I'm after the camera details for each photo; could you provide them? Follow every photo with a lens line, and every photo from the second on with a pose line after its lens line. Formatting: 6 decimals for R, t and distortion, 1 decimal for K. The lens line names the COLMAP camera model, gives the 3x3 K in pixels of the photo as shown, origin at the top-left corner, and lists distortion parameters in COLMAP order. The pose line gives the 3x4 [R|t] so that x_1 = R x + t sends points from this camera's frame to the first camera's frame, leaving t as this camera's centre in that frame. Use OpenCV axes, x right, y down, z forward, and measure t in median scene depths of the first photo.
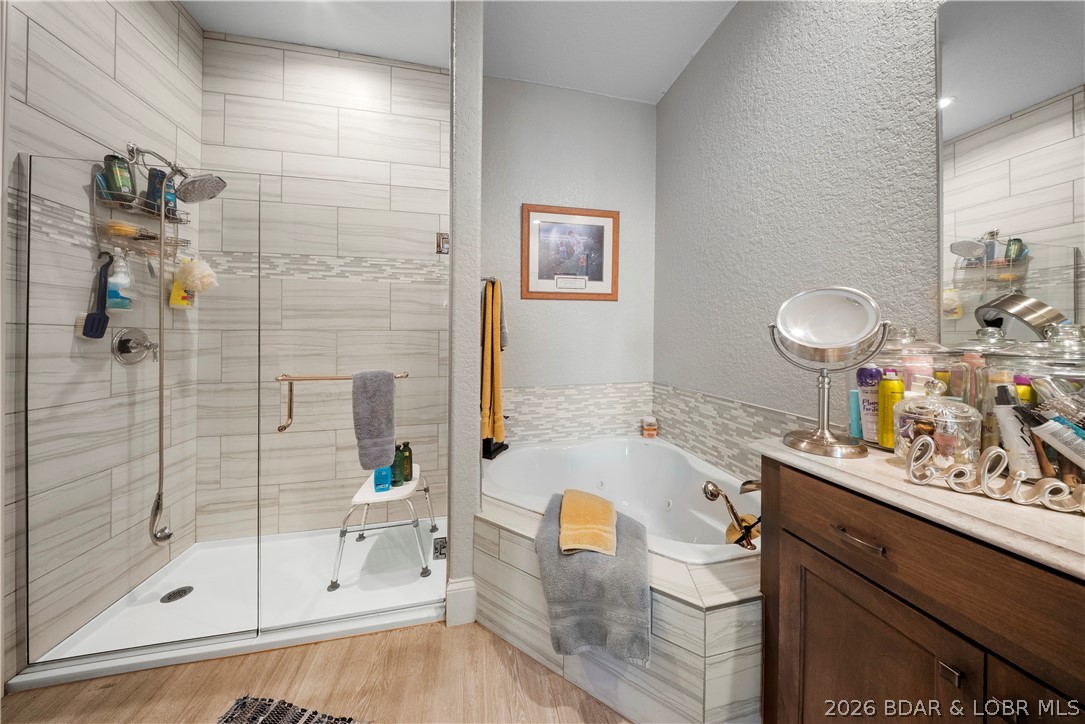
lens RADIAL K [[321.9, 0, 540.6], [0, 321.9, 337.4], [0, 0, 1]] dist [-0.014533, 0.000008]
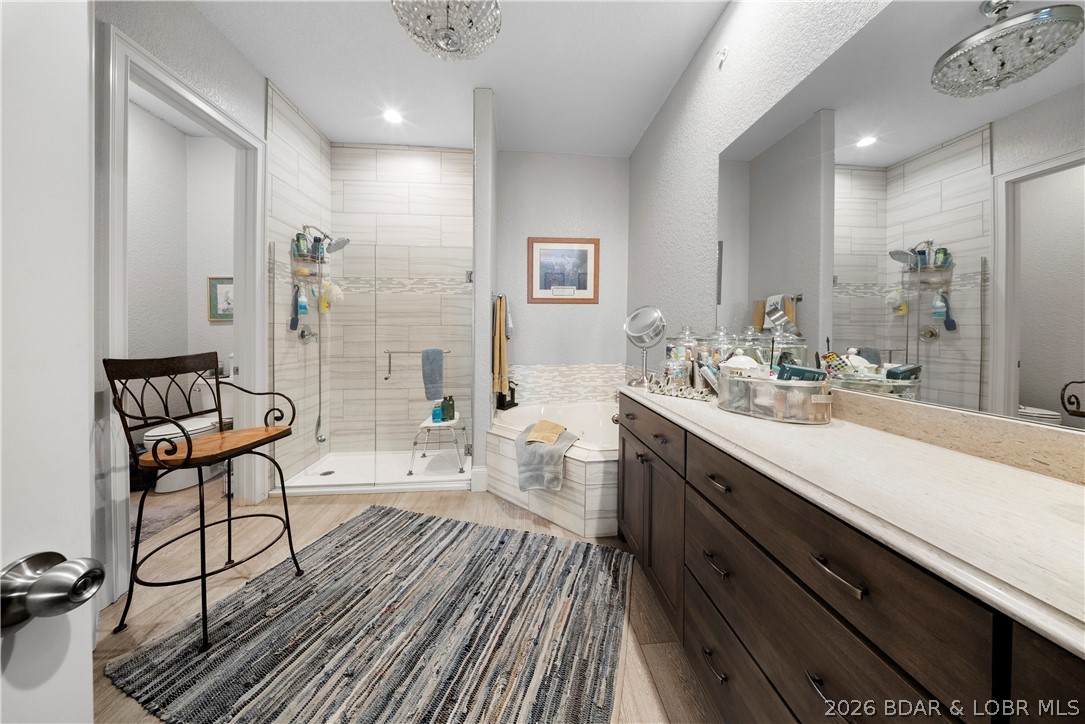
lens RADIAL K [[313.9, 0, 545.5], [0, 313.9, 333.8], [0, 0, 1]] dist [-0.029922, -0.000017]
pose [[0.993256, 0.003636, -0.115885, 0.229932], [-0.001987, 0.999895, 0.014345, -0.004313], [0.115925, -0.014018, 0.993159, -0.488763]]
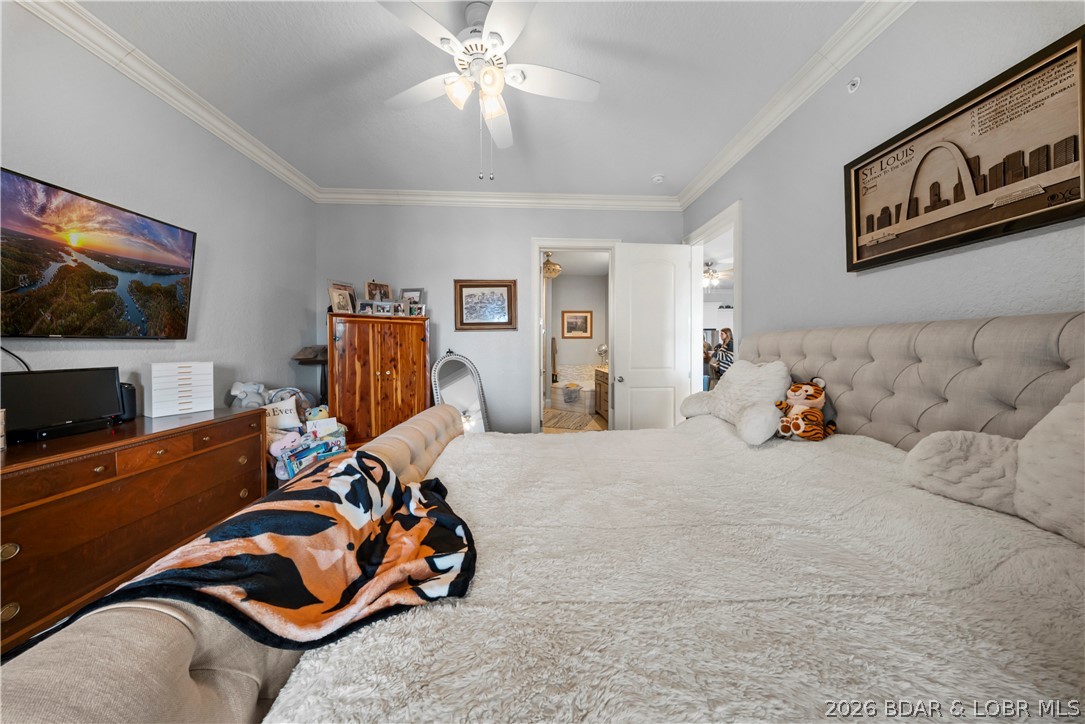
lens RADIAL K [[321.9, 0, 540.6], [0, 321.9, 337.4], [0, 0, 1]] dist [-0.014533, 0.000008]
pose [[0.986782, -0.006141, -0.161938, 0.334595], [0.002869, 0.999787, -0.020430, -0.083262], [0.162029, 0.019695, 0.986589, -2.970876]]
